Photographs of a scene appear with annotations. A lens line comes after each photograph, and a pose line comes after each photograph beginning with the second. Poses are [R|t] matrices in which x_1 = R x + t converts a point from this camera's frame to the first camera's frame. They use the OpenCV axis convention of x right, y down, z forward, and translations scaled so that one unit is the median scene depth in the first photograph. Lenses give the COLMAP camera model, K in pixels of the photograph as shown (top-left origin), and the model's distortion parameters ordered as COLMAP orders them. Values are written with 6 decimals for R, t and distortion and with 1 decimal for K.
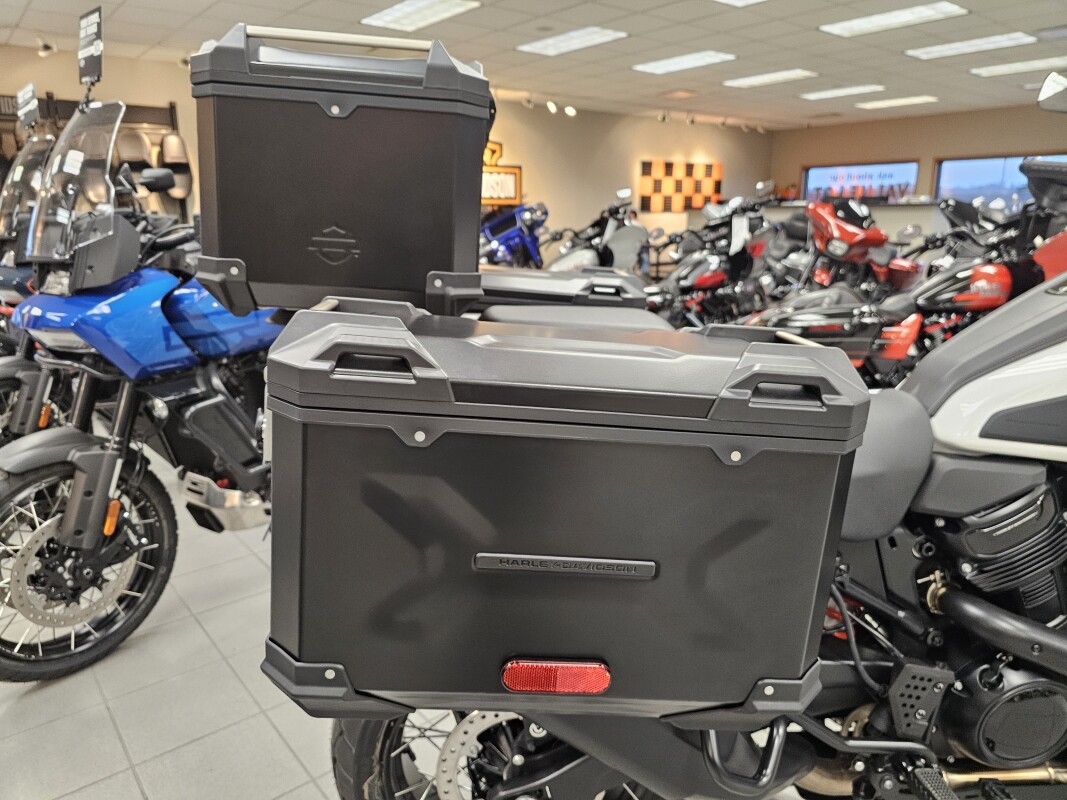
lens RADIAL K [[727.3, 0, 511.1], [0, 727.3, 392.2], [0, 0, 1]] dist [0.052528, -0.047177]
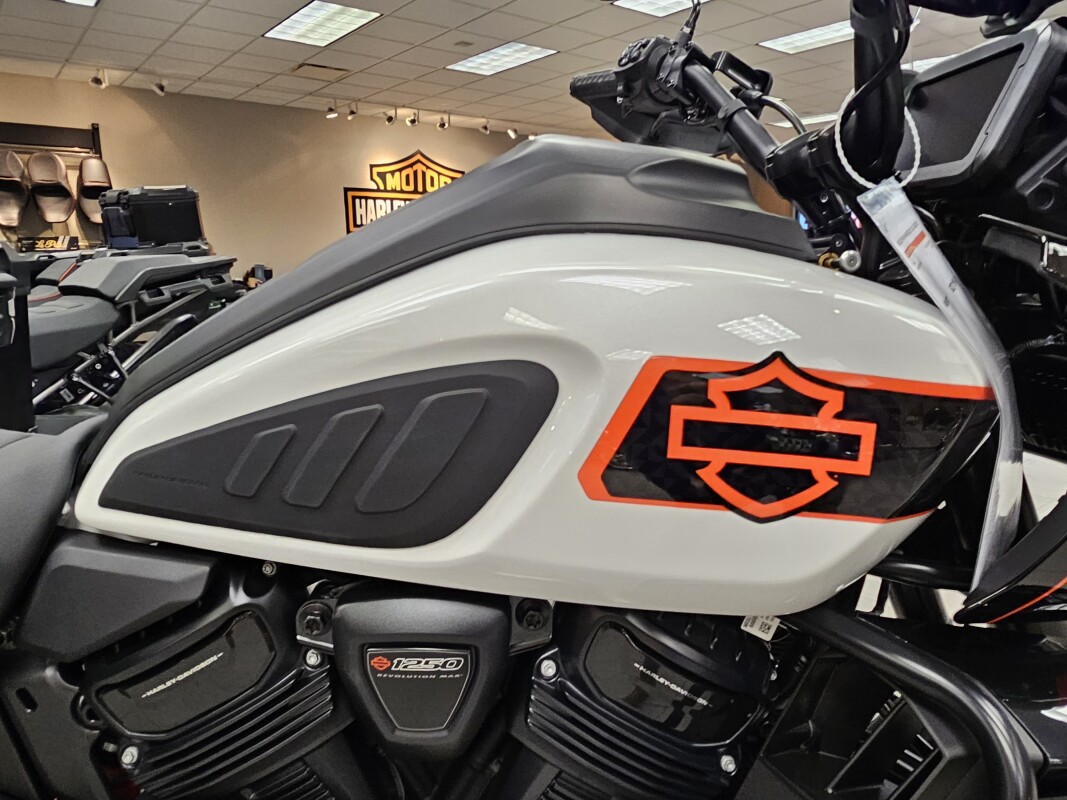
lens RADIAL K [[734.9, 0, 533.5], [0, 734.9, 400.0], [0, 0, 1]] dist [0.049413, -0.041625]
pose [[0.999933, 0.006036, -0.009907, 0.130952], [-0.006472, 0.998984, -0.044607, 0.001316], [0.009627, 0.044668, 0.998956, 0.067259]]
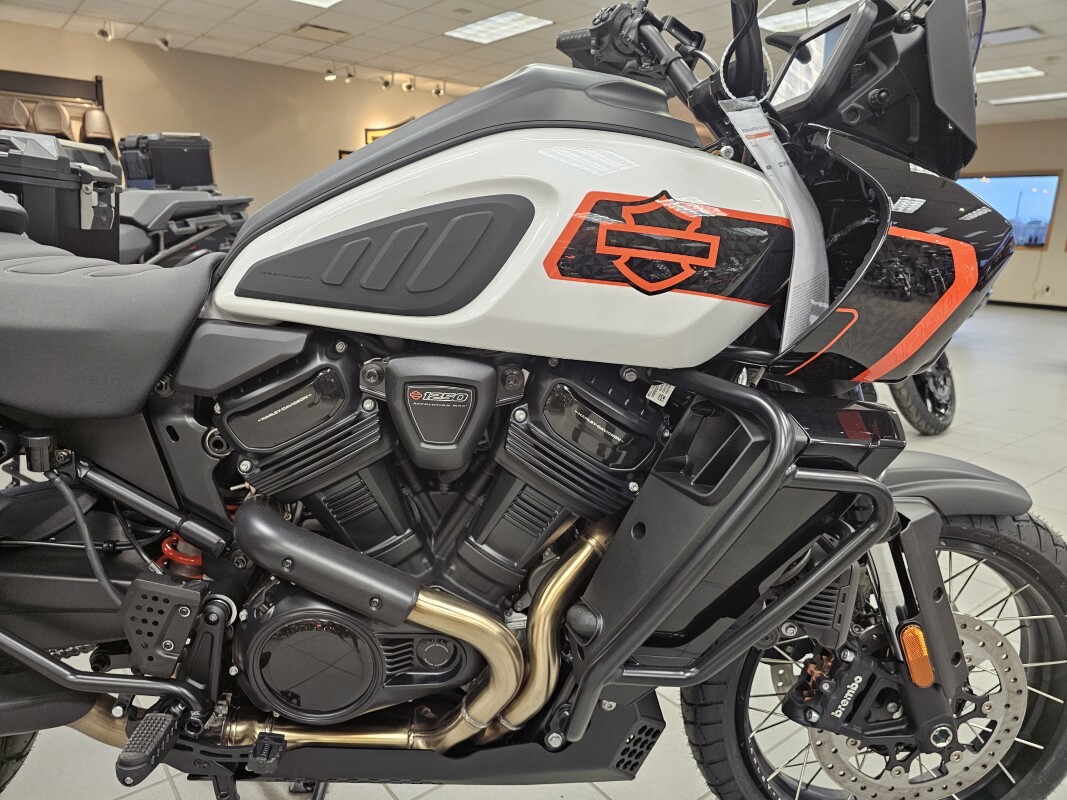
lens RADIAL K [[730.7, 0, 523.8], [0, 730.7, 405.8], [0, 0, 1]] dist [0.048870, -0.047104]
pose [[0.999008, 0.044516, 0.000823, 0.132159], [-0.044509, 0.998988, -0.006413, 0.023973], [-0.001107, 0.006370, 0.999979, 0.029446]]
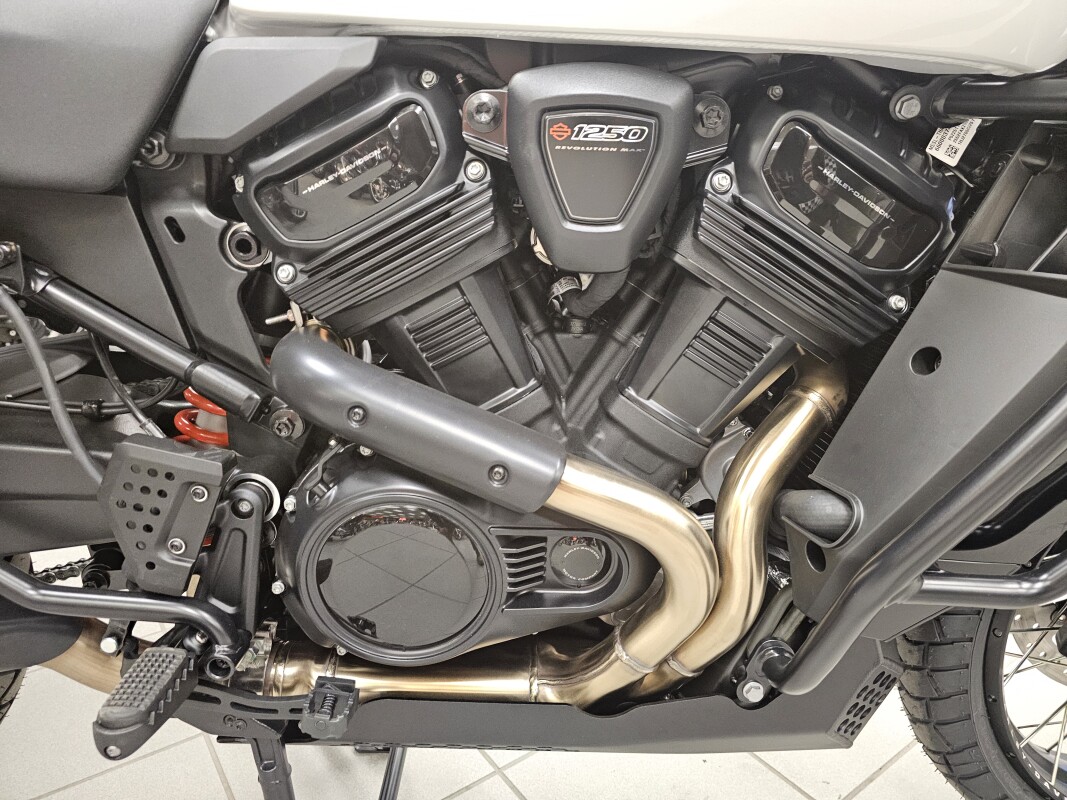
lens RADIAL K [[723.7, 0, 546.6], [0, 723.7, 399.3], [0, 0, 1]] dist [0.049668, -0.043700]
pose [[0.998911, 0.039353, -0.025043, 0.117769], [-0.038166, 0.998201, 0.046234, 0.042857], [0.026818, -0.045228, 0.998617, 0.071350]]
